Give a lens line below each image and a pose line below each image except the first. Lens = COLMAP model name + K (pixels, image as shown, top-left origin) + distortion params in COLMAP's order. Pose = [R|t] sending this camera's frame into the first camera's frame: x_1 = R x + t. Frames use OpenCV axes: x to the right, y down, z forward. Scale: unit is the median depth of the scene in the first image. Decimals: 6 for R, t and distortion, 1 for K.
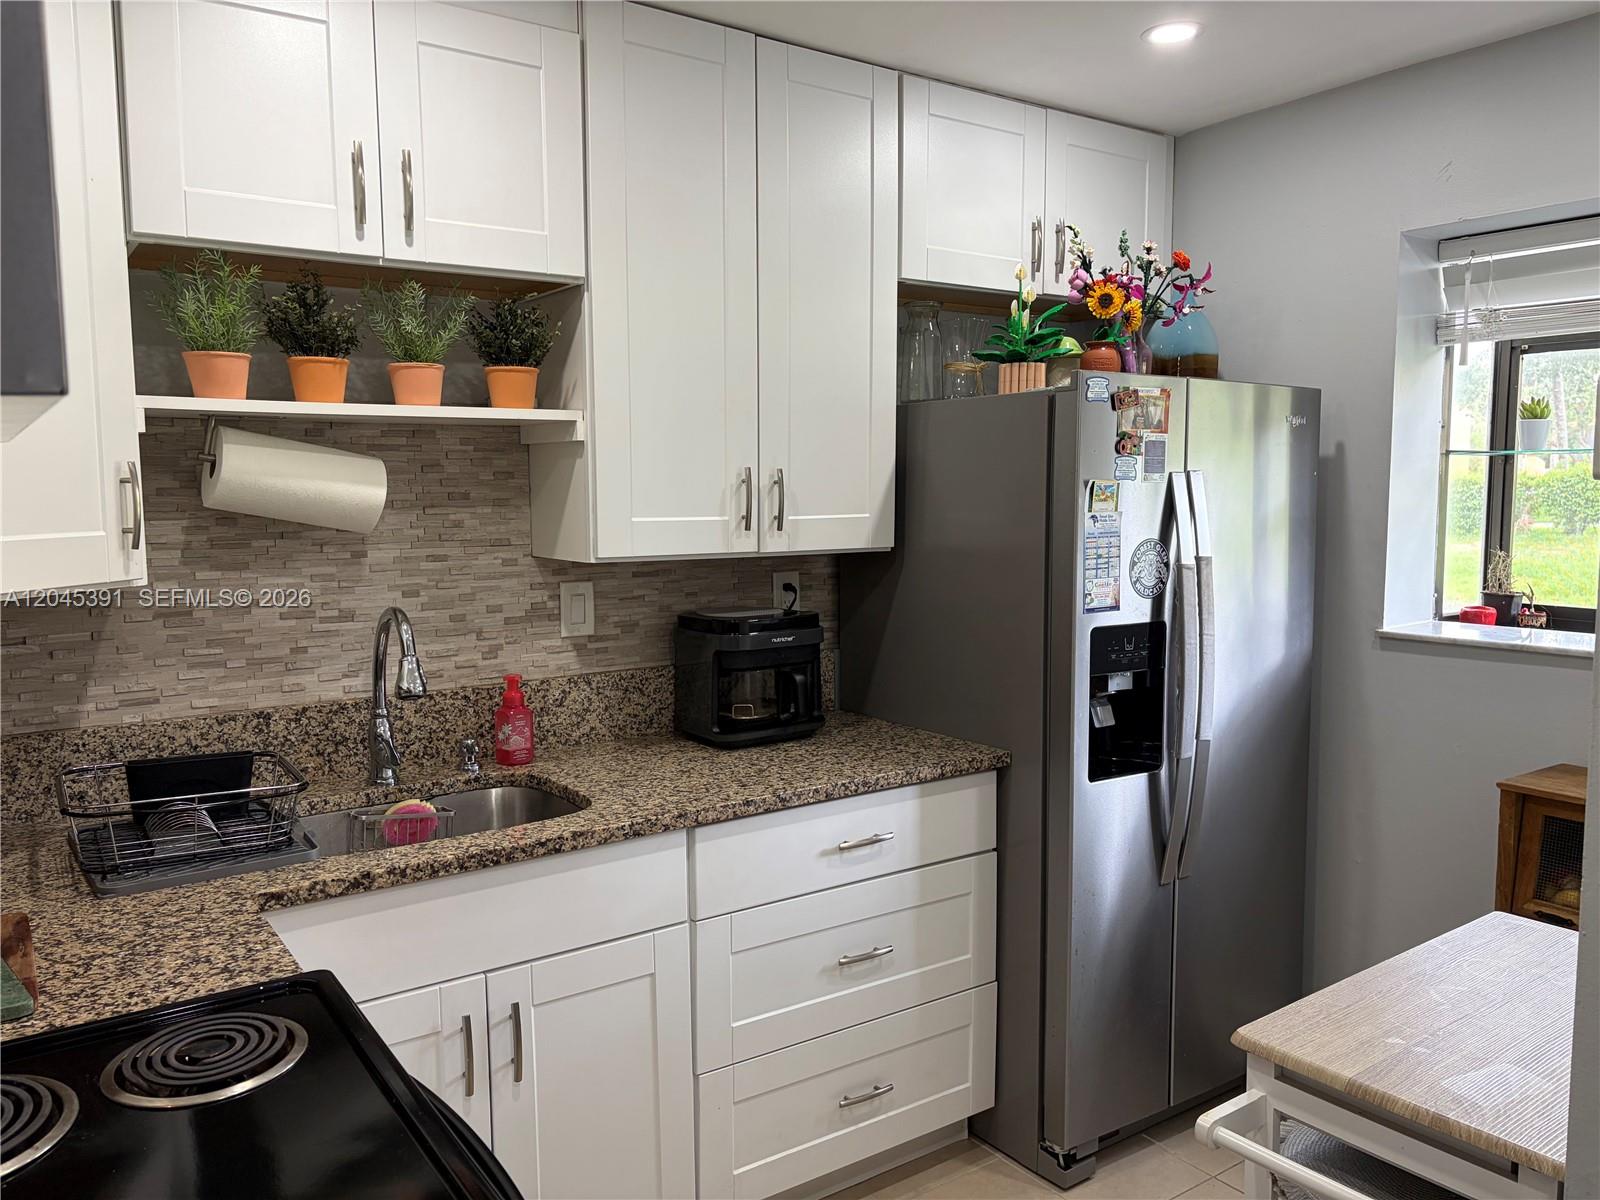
lens RADIAL K [[1201.8, 0, 801.5], [0, 1201.8, 604.1], [0, 0, 1]] dist [0.008381, 0.001203]
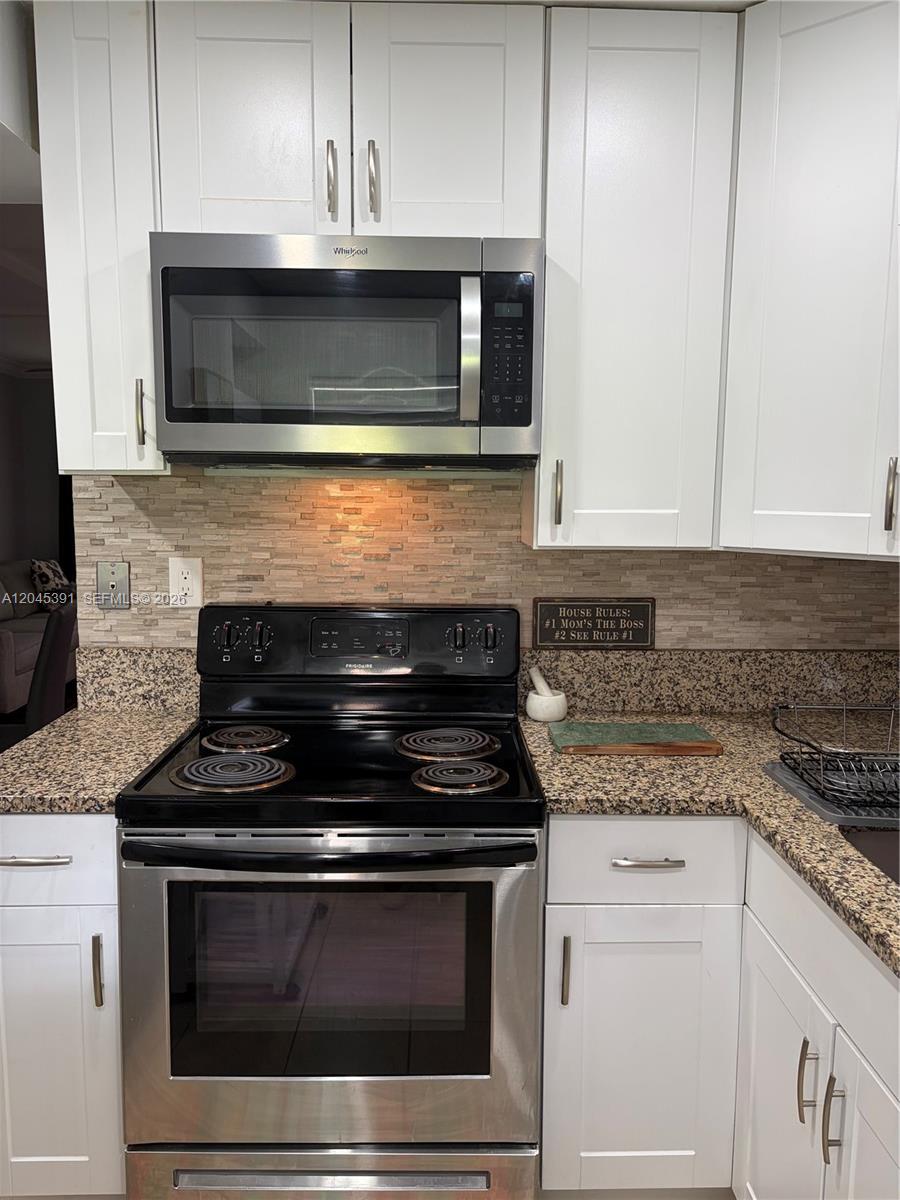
lens RADIAL K [[901.4, 0, 451.6], [0, 901.4, 597.5], [0, 0, 1]] dist [0.008381, 0.001203]
pose [[-0.555685, 0.119977, -0.822691, 0.569139], [-0.070210, 0.979226, 0.190228, -0.159442], [0.828423, 0.163468, -0.535718, 1.386047]]
